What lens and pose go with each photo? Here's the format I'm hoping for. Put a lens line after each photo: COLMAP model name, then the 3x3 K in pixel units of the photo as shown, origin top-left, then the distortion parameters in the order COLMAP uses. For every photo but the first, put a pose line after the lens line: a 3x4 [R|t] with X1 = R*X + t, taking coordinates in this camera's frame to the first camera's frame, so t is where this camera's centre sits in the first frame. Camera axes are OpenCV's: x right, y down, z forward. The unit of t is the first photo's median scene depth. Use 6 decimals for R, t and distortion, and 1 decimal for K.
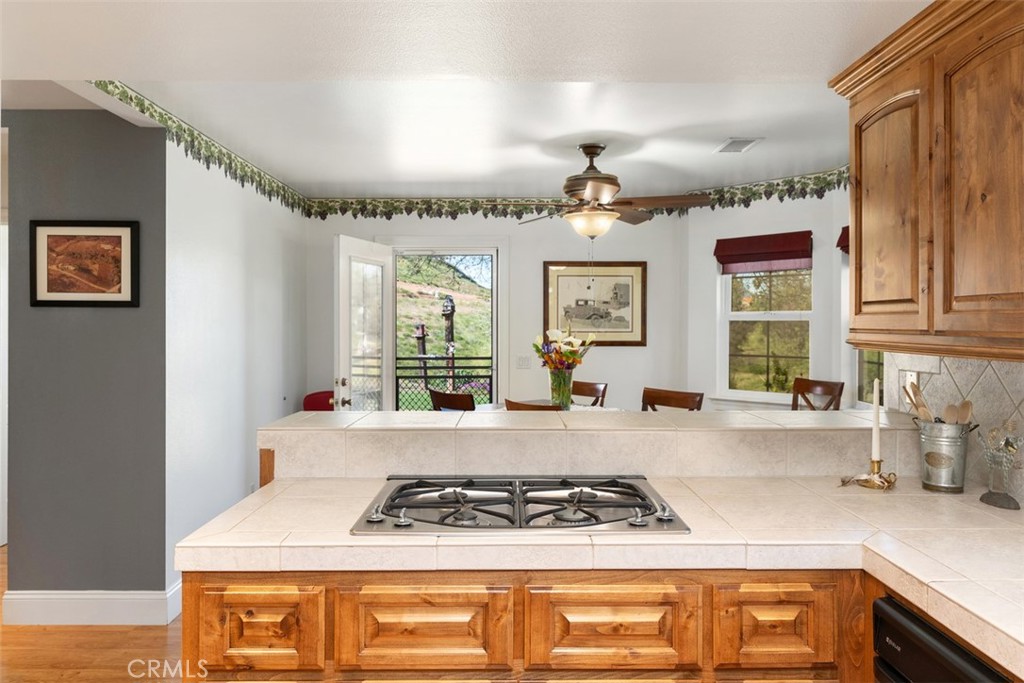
lens RADIAL K [[753.0, 0, 503.5], [0, 753.0, 331.0], [0, 0, 1]] dist [-0.000706, -0.002838]
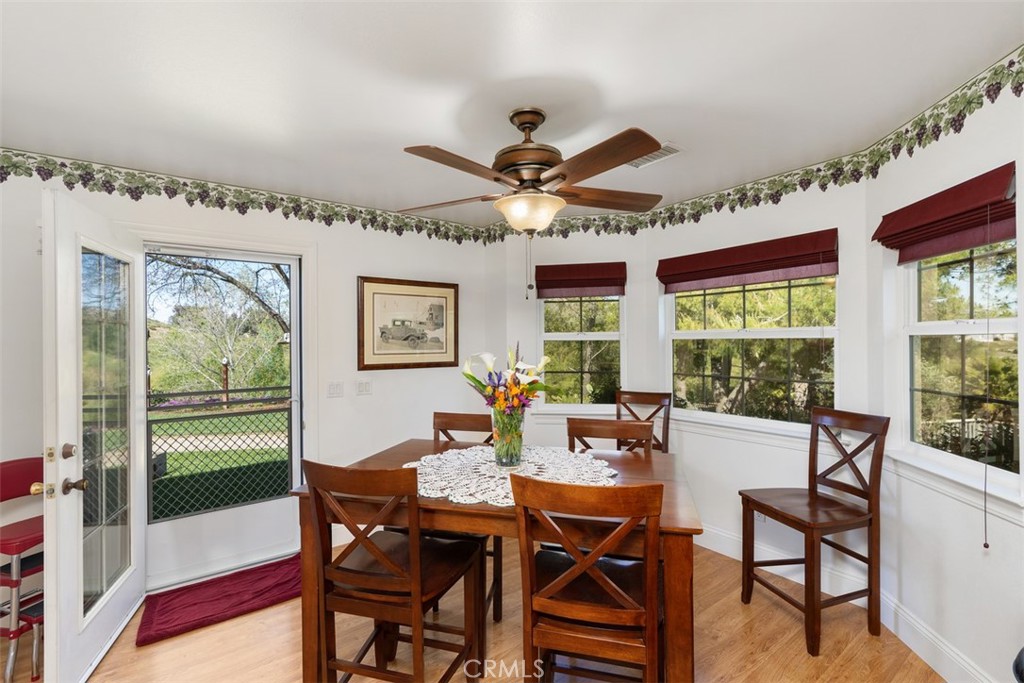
lens RADIAL K [[466.5, 0, 512.9], [0, 466.5, 342.2], [0, 0, 1]] dist [-0.006720, 0.003237]
pose [[0.803811, -0.004777, 0.594865, -0.187915], [0.016644, 0.999757, -0.014462, -0.003931], [-0.594652, 0.021526, 0.803695, 0.649463]]
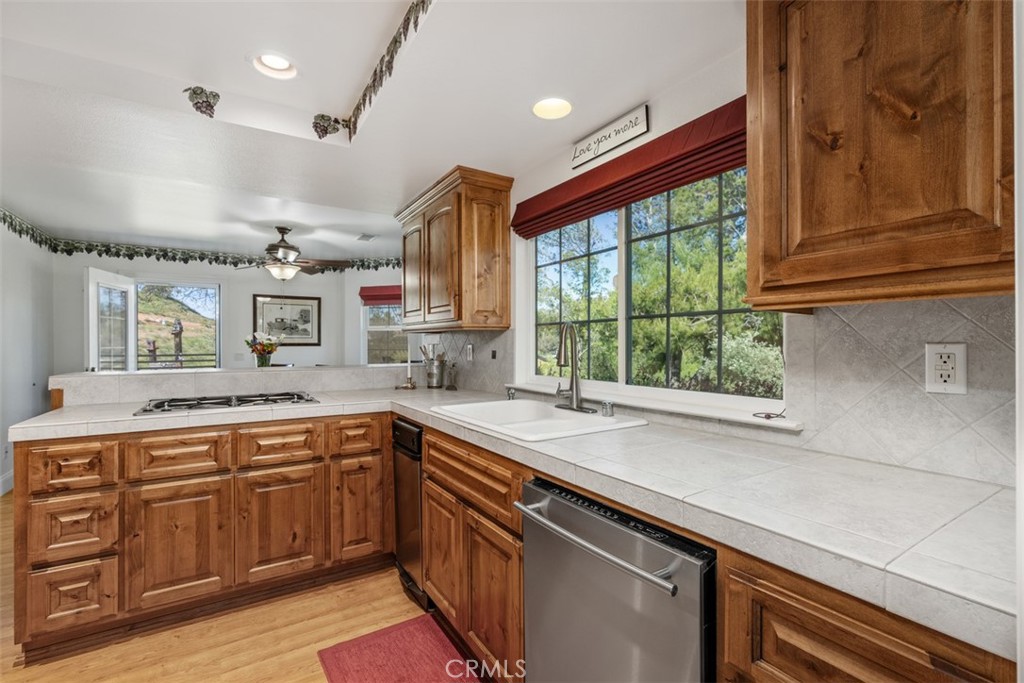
lens RADIAL K [[466.5, 0, 515.2], [0, 466.5, 344.6], [0, 0, 1]] dist [-0.006720, 0.003237]
pose [[0.847634, -0.004100, 0.530565, -0.001361], [0.009027, 0.999937, -0.006694, 0.041171], [-0.530504, 0.010464, 0.847618, -0.219267]]
